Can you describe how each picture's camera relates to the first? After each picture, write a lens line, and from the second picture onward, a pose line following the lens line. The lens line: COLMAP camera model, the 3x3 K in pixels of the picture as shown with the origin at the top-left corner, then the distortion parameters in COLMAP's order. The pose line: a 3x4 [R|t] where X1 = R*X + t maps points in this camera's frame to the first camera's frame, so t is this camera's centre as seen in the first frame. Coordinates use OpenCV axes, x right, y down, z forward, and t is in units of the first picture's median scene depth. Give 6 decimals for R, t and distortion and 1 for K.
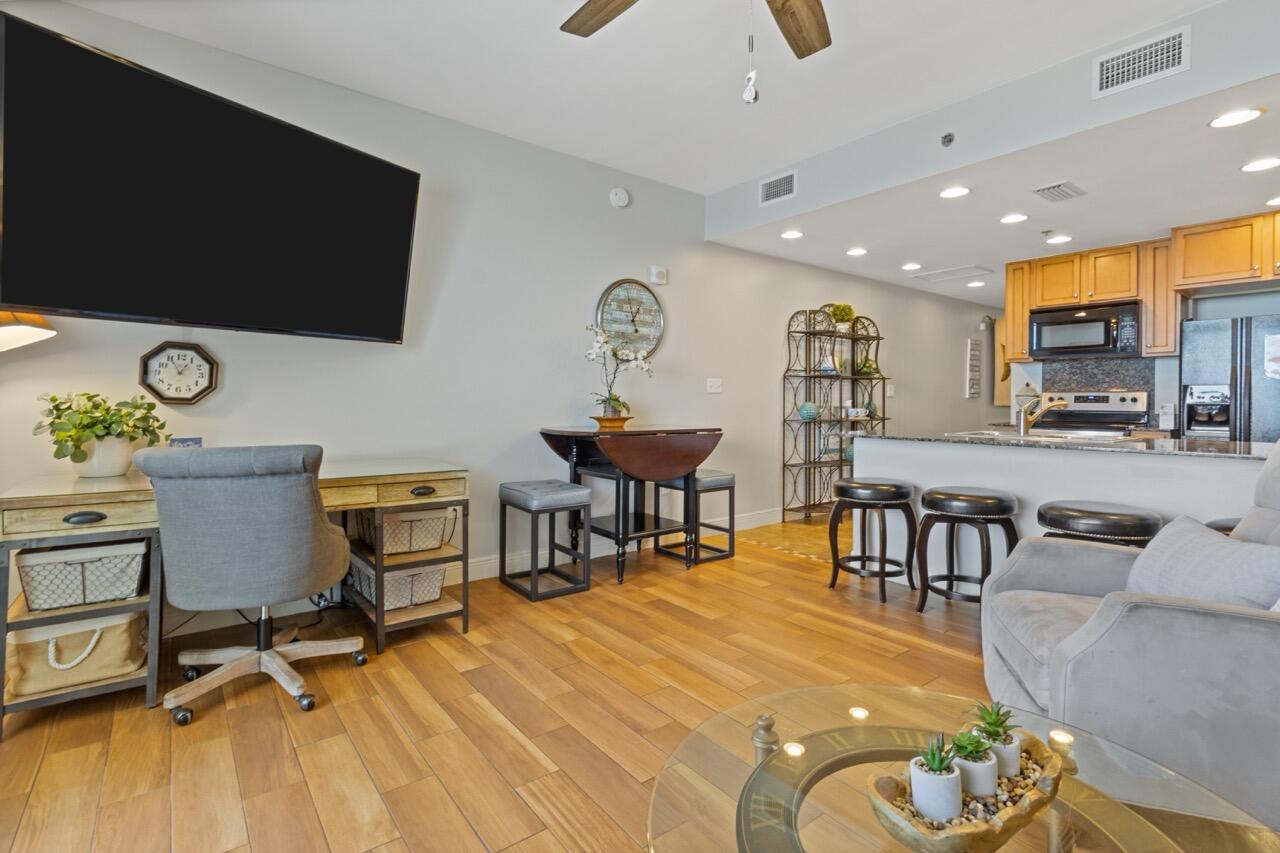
lens RADIAL K [[609.1, 0, 639.4], [0, 609.1, 409.8], [0, 0, 1]] dist [0.002784, 0.000102]
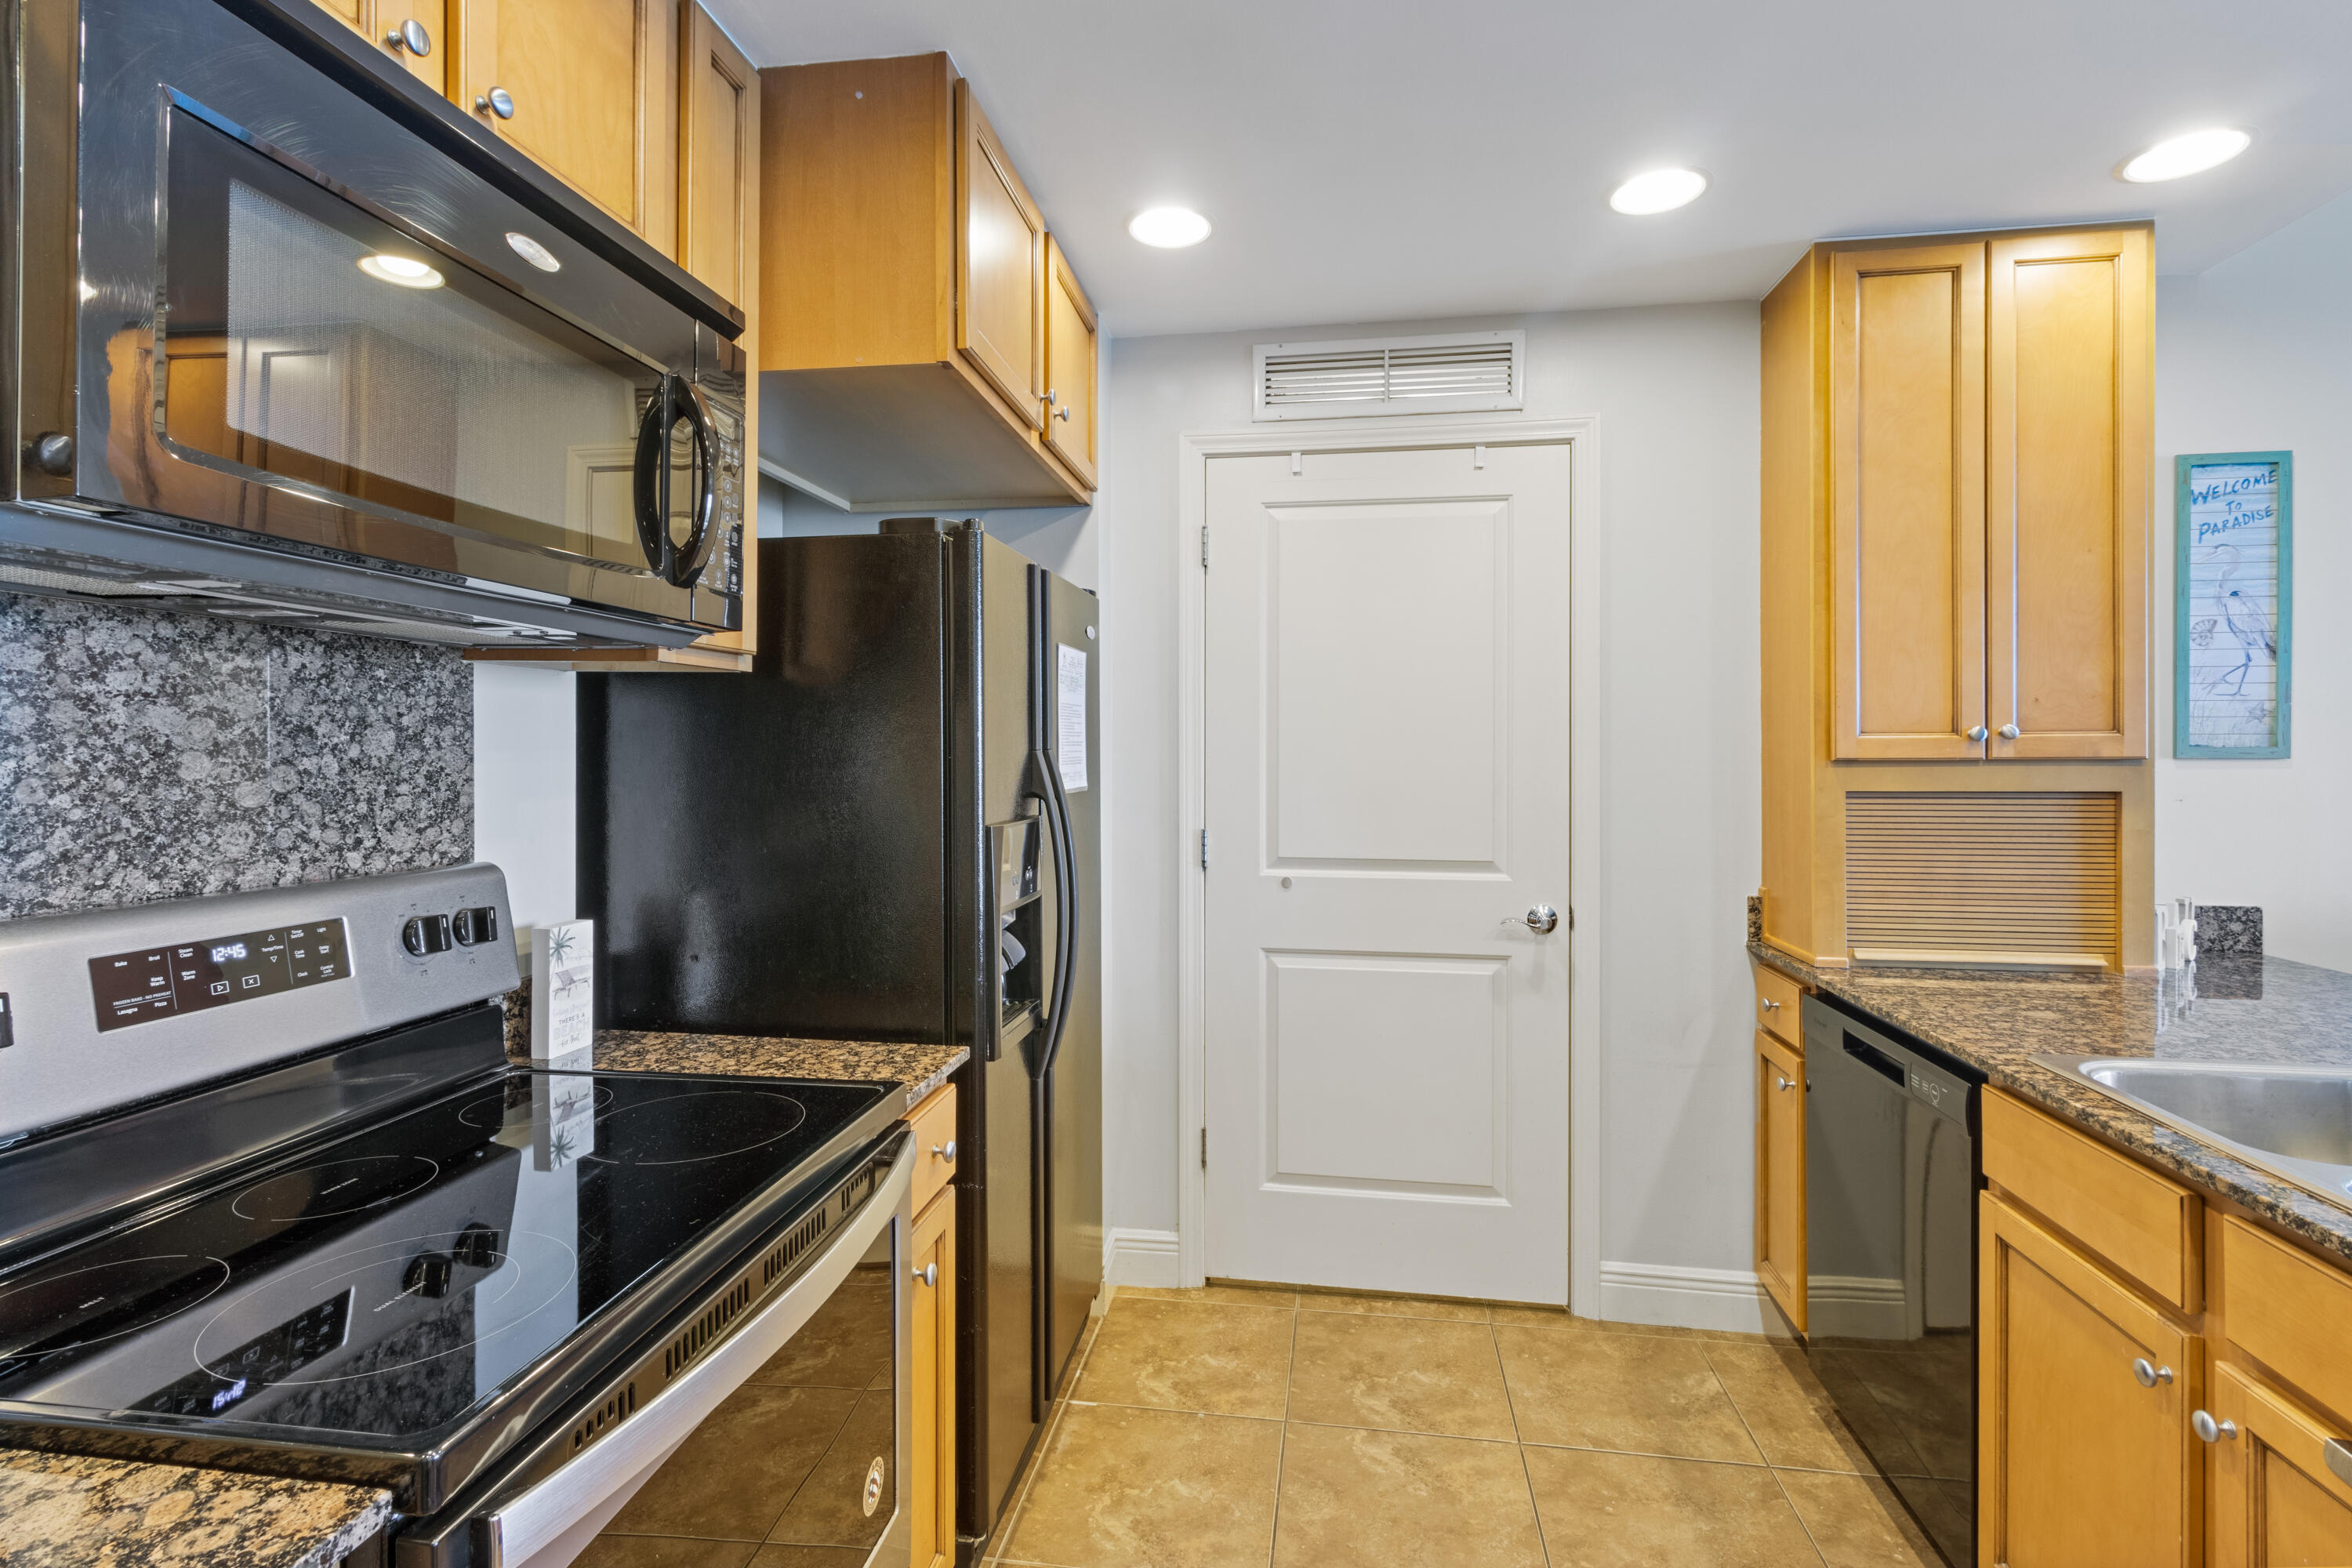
lens RADIAL K [[1119.1, 0, 1175.0], [0, 1119.1, 753.3], [0, 0, 1]] dist [0.002784, 0.000102]
pose [[-0.682772, -0.006359, 0.730604, 0.473291], [0.007377, 0.999851, 0.015597, -0.061371], [-0.730594, 0.016039, -0.682624, 1.036086]]
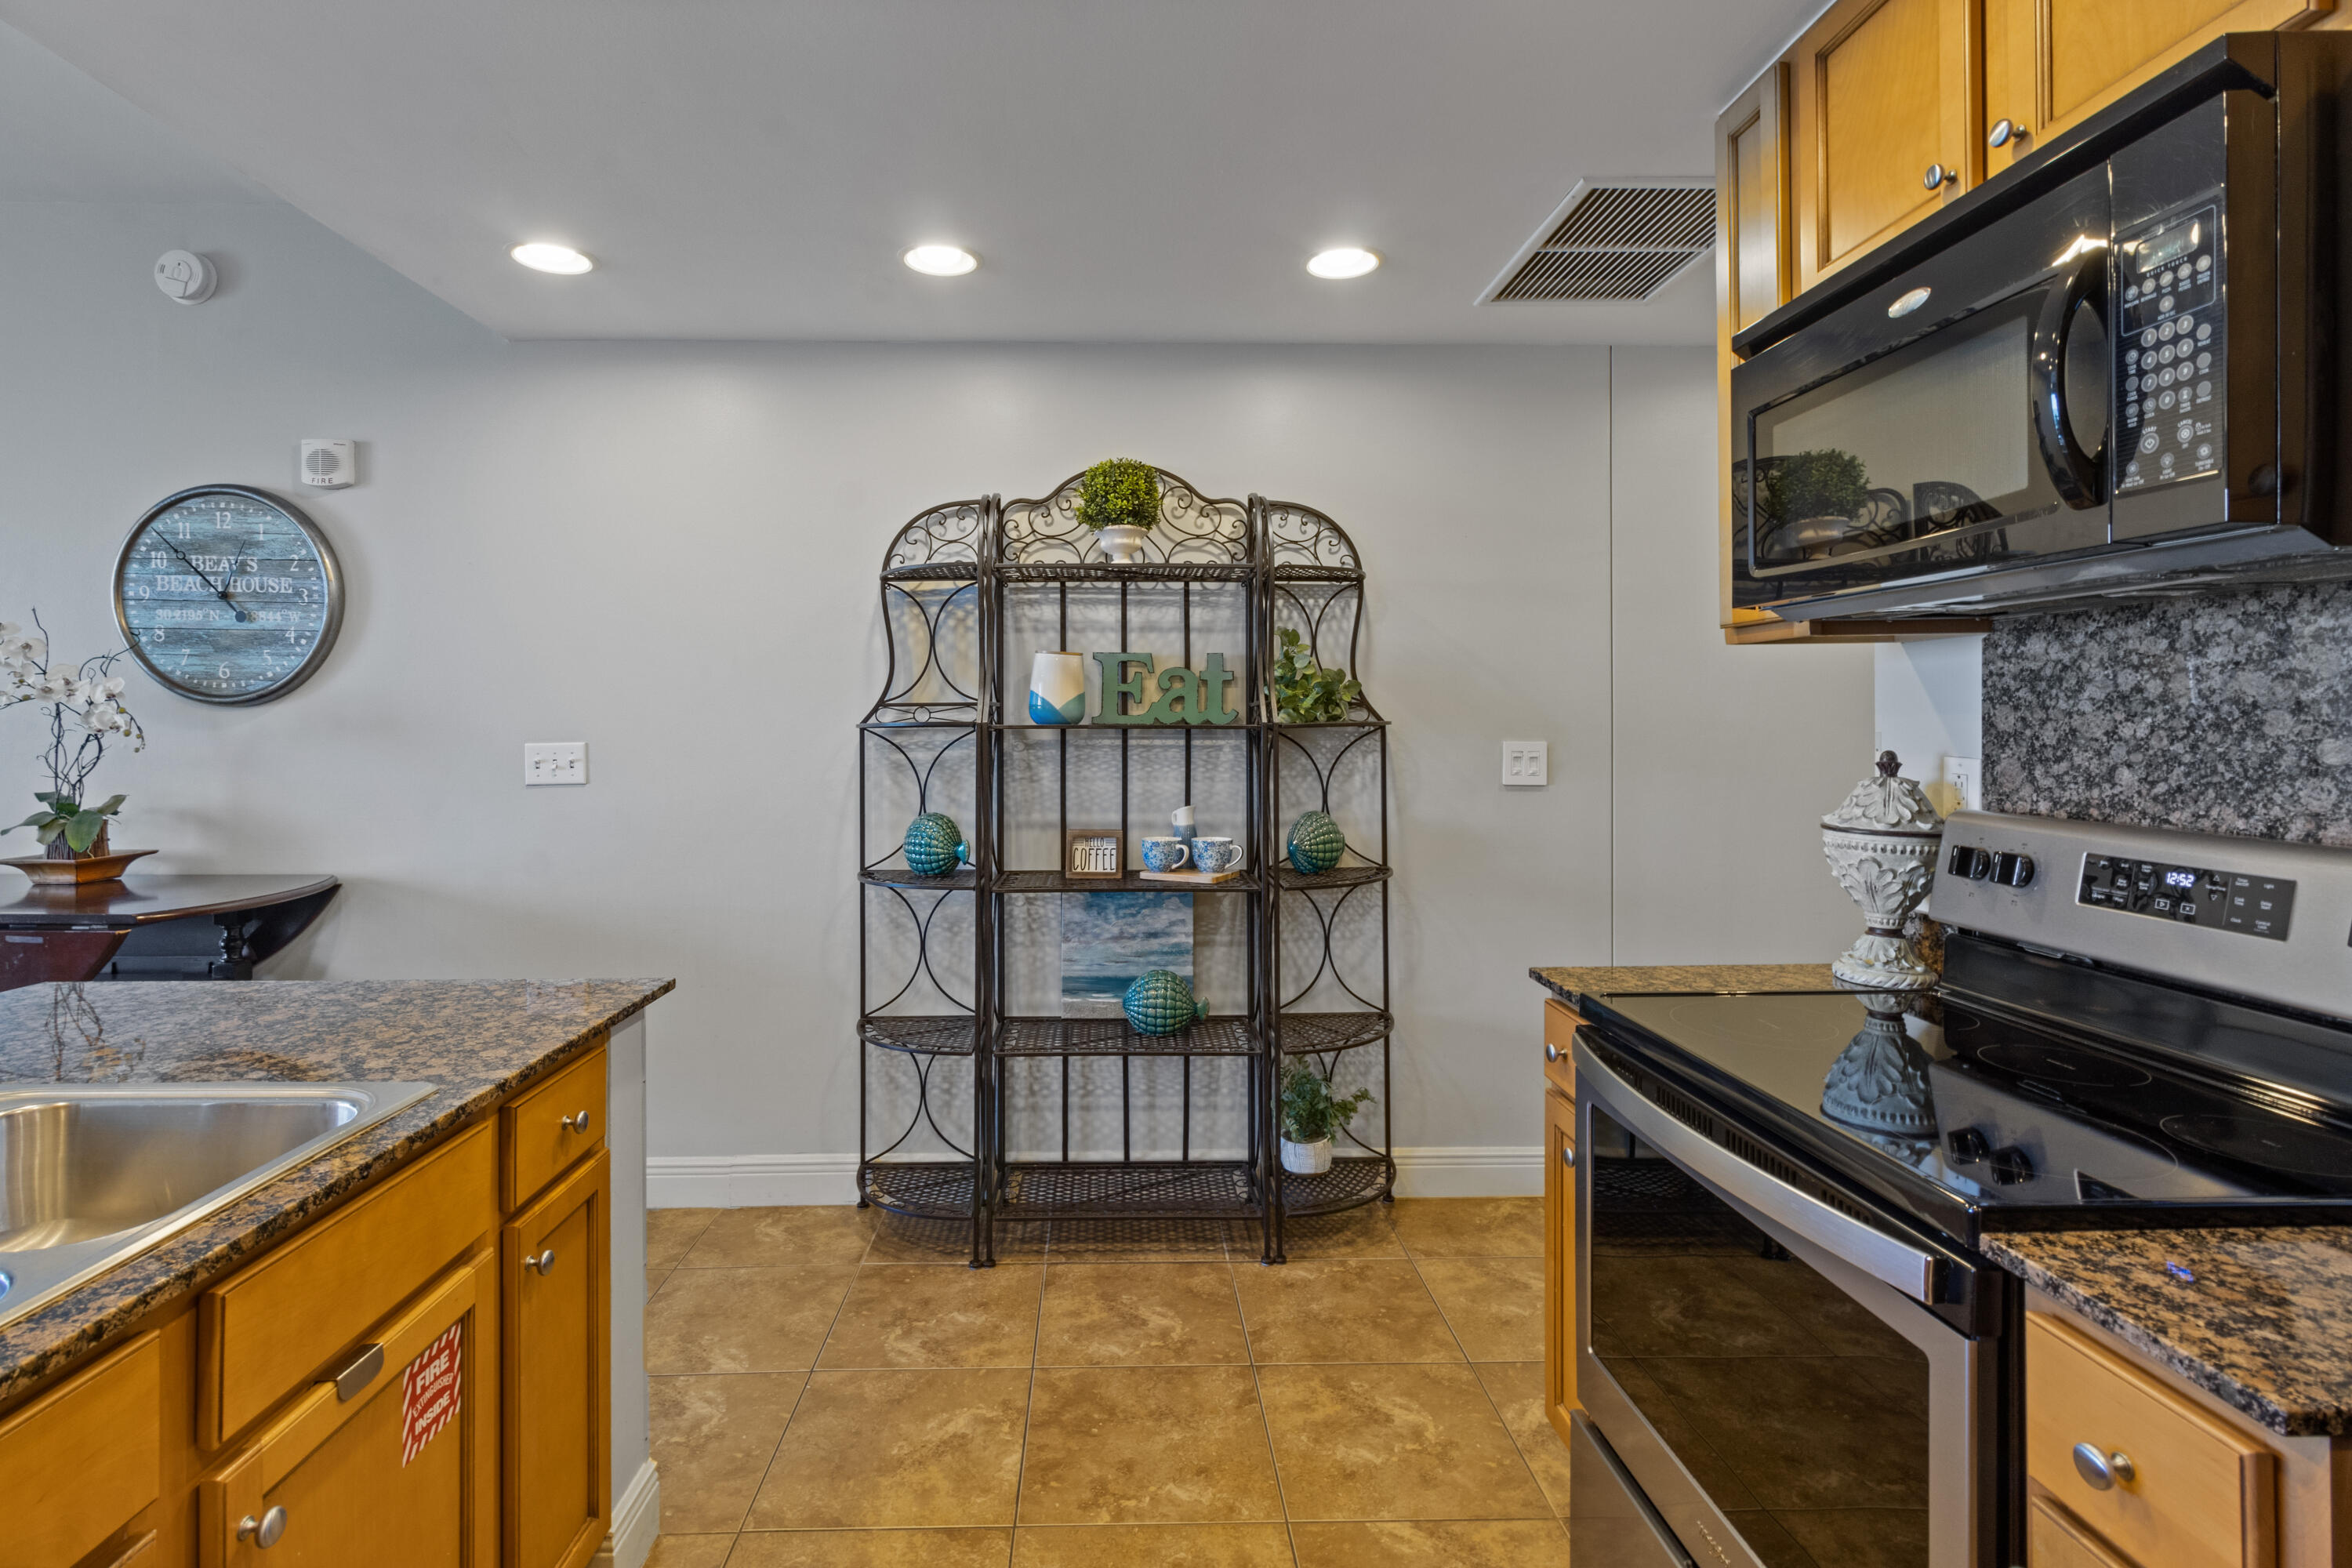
lens RADIAL K [[1116.5, 0, 1129.8], [0, 1116.5, 725.6], [0, 0, 1]] dist [0.002253, -0.001042]
pose [[0.801112, -0.003979, -0.598501, 0.717401], [-0.004462, 0.999910, -0.012620, -0.051849], [0.598497, 0.012780, 0.801023, 0.670229]]
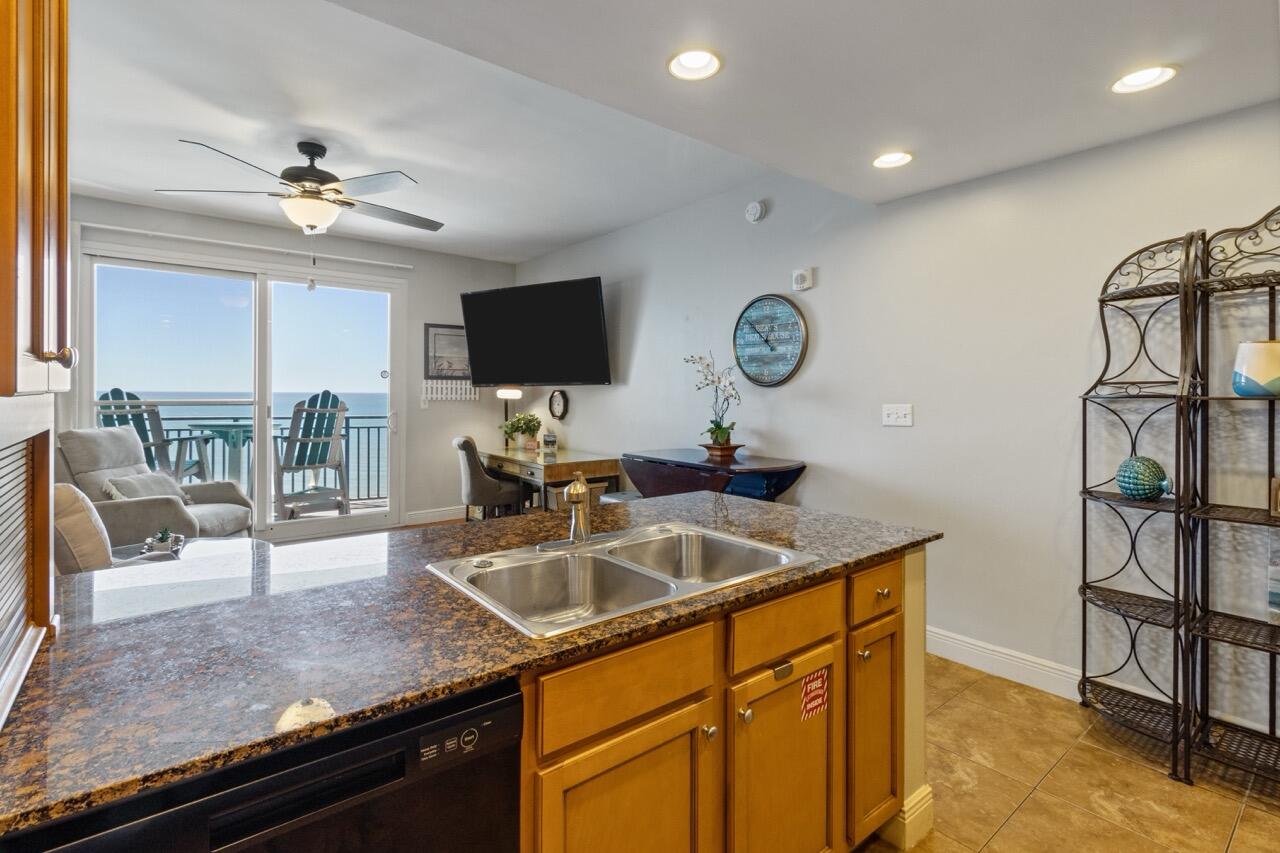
lens RADIAL K [[599.5, 0, 639.2], [0, 599.5, 394.6], [0, 0, 1]] dist [0.000919, -0.000001]
pose [[0.016319, -0.003602, -0.999860, 0.738887], [-0.017855, 0.999833, -0.003894, -0.051964], [0.999707, 0.017916, 0.016252, 0.683213]]
